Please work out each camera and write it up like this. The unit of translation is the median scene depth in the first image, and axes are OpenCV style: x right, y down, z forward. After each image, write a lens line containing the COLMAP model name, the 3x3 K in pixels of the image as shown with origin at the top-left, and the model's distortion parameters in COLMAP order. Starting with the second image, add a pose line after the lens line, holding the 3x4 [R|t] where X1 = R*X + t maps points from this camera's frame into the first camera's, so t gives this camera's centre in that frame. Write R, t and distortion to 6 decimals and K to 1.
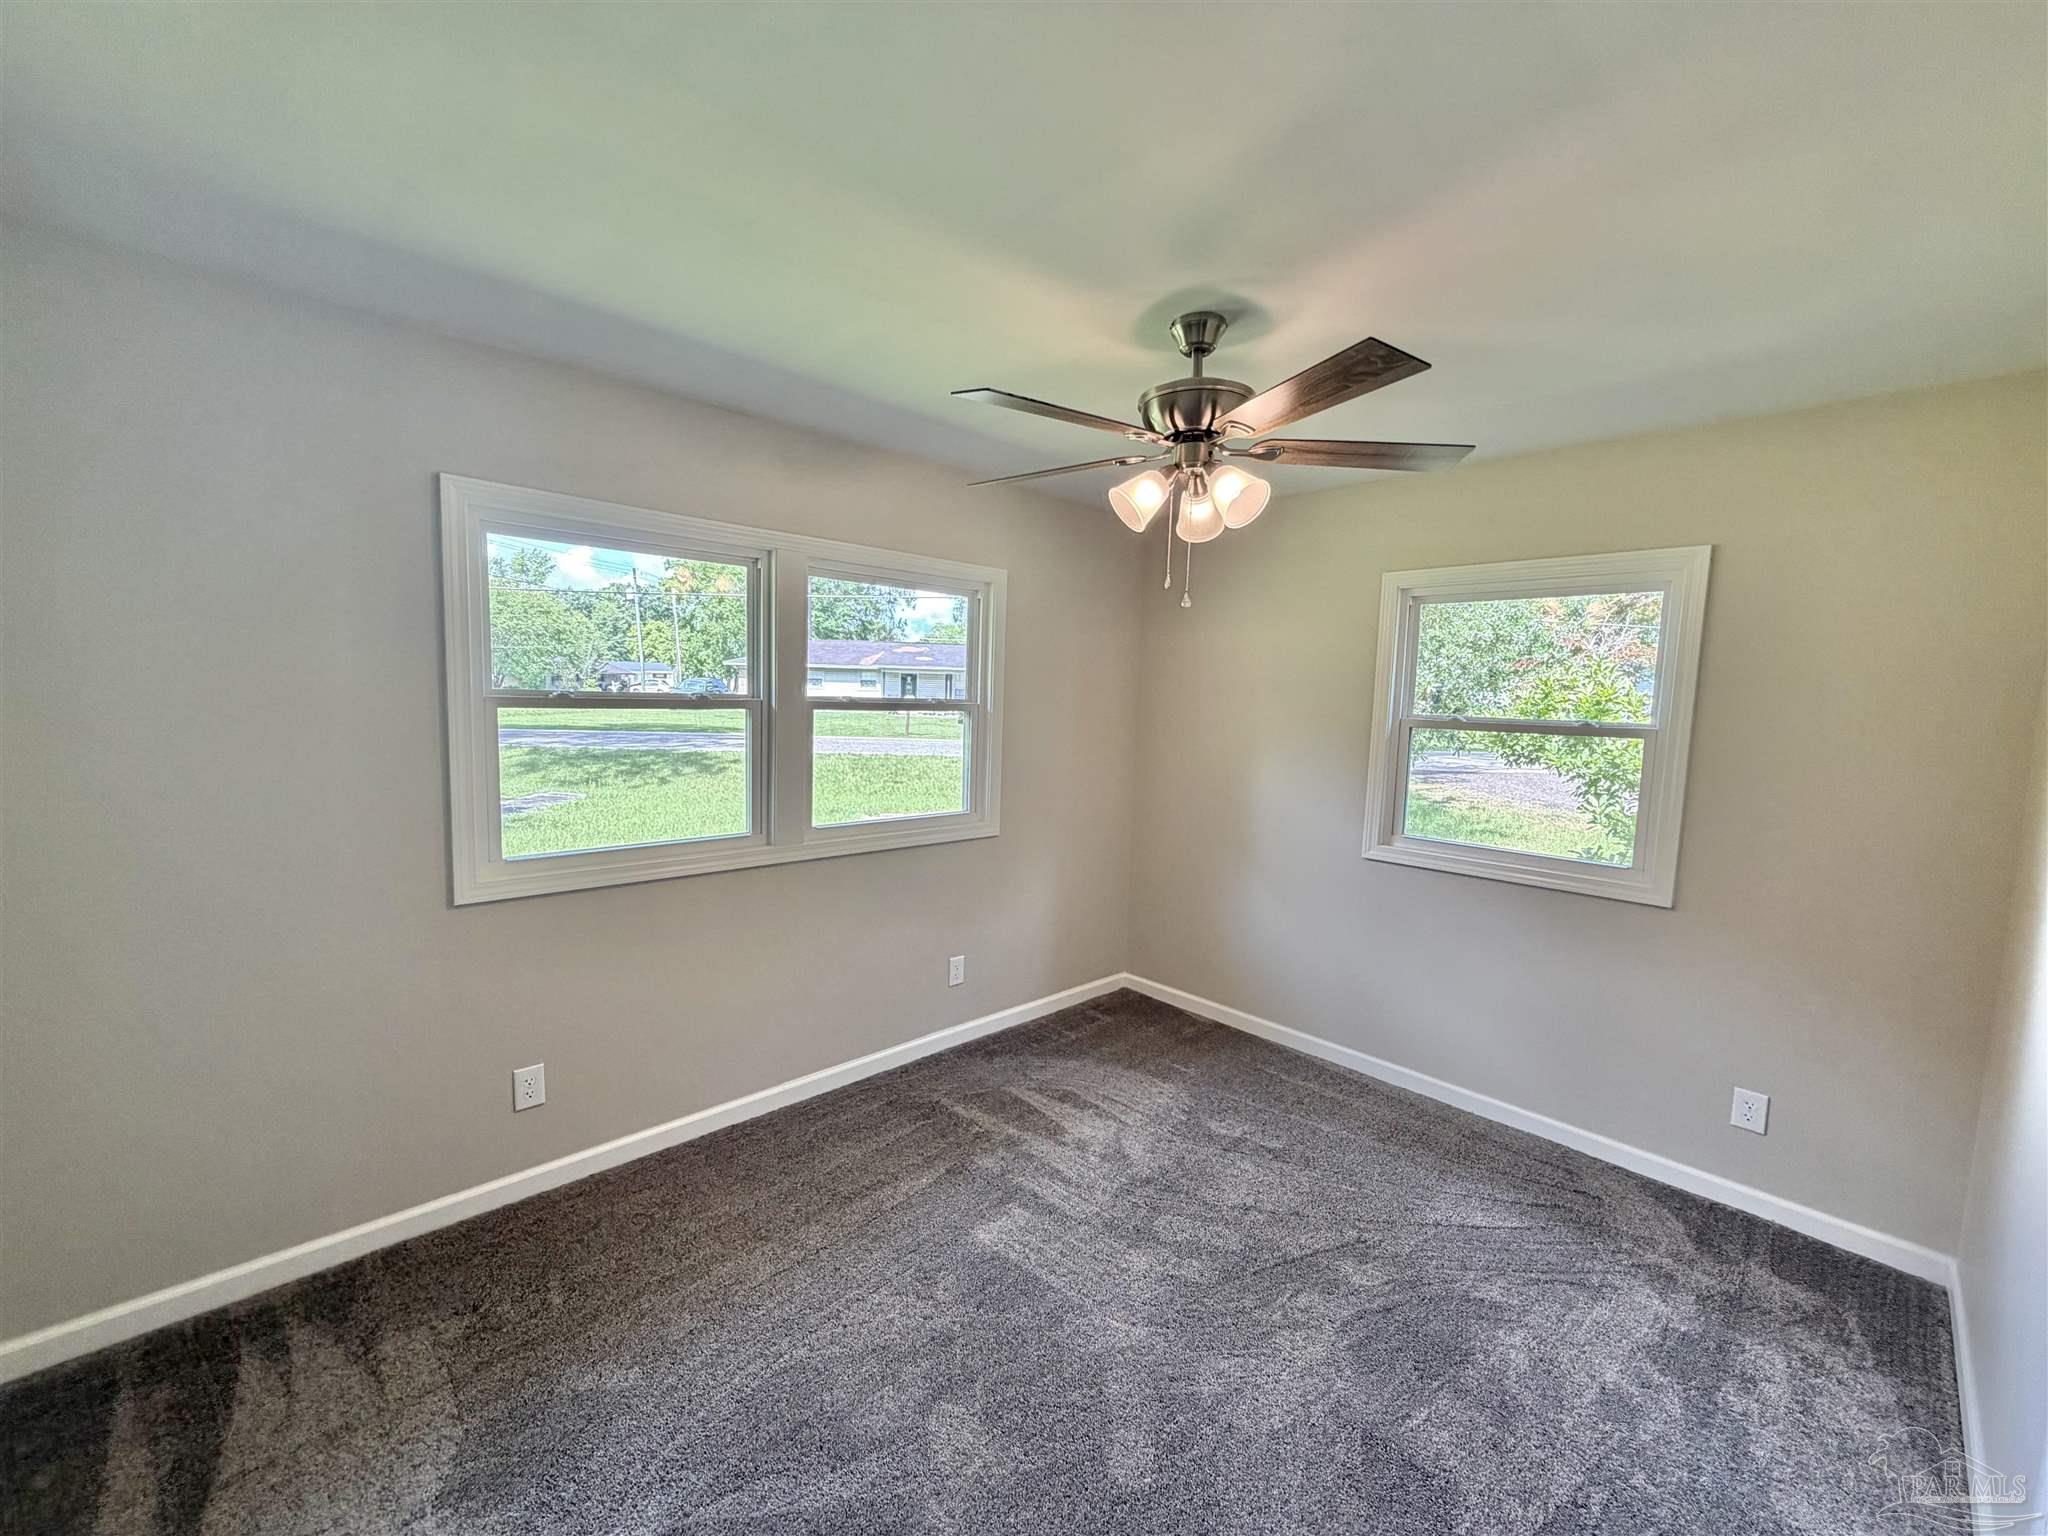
lens RADIAL K [[813.5, 0, 994.1], [0, 813.5, 758.9], [0, 0, 1]] dist [0.000715, -0.000188]
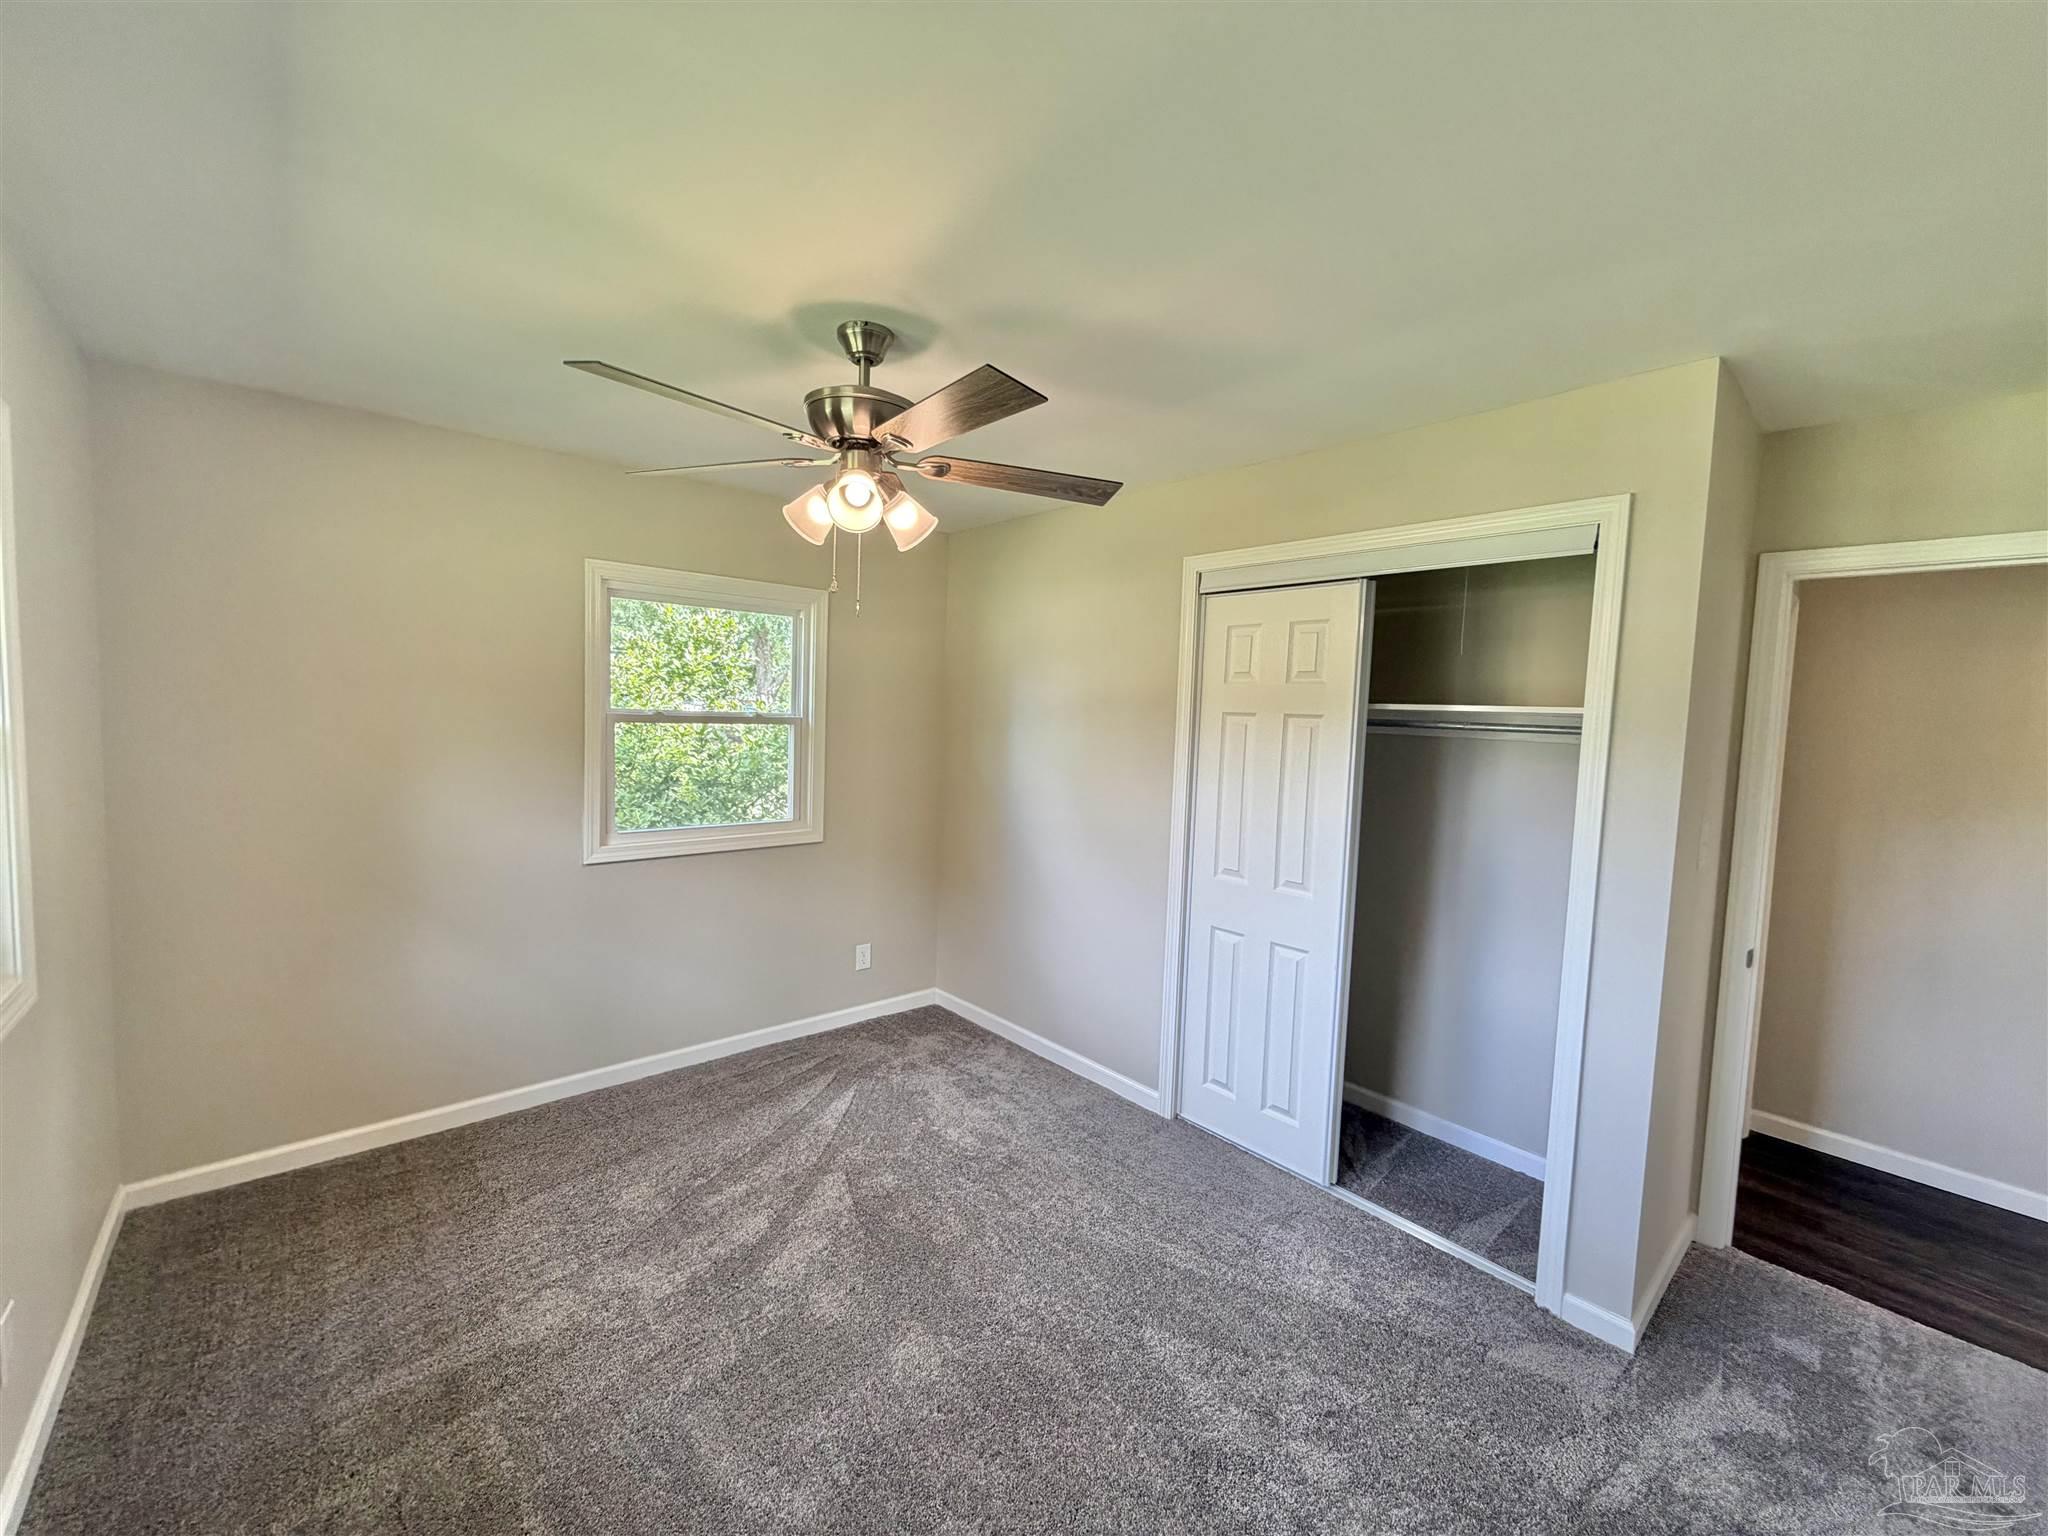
lens RADIAL K [[813.5, 0, 1038.2], [0, 813.5, 766.6], [0, 0, 1]] dist [0.000715, -0.000188]
pose [[-0.004253, -0.098301, 0.995148, -0.427002], [0.038549, 0.994401, 0.098392, -0.055806], [-0.999248, 0.038781, -0.000440, 0.450194]]
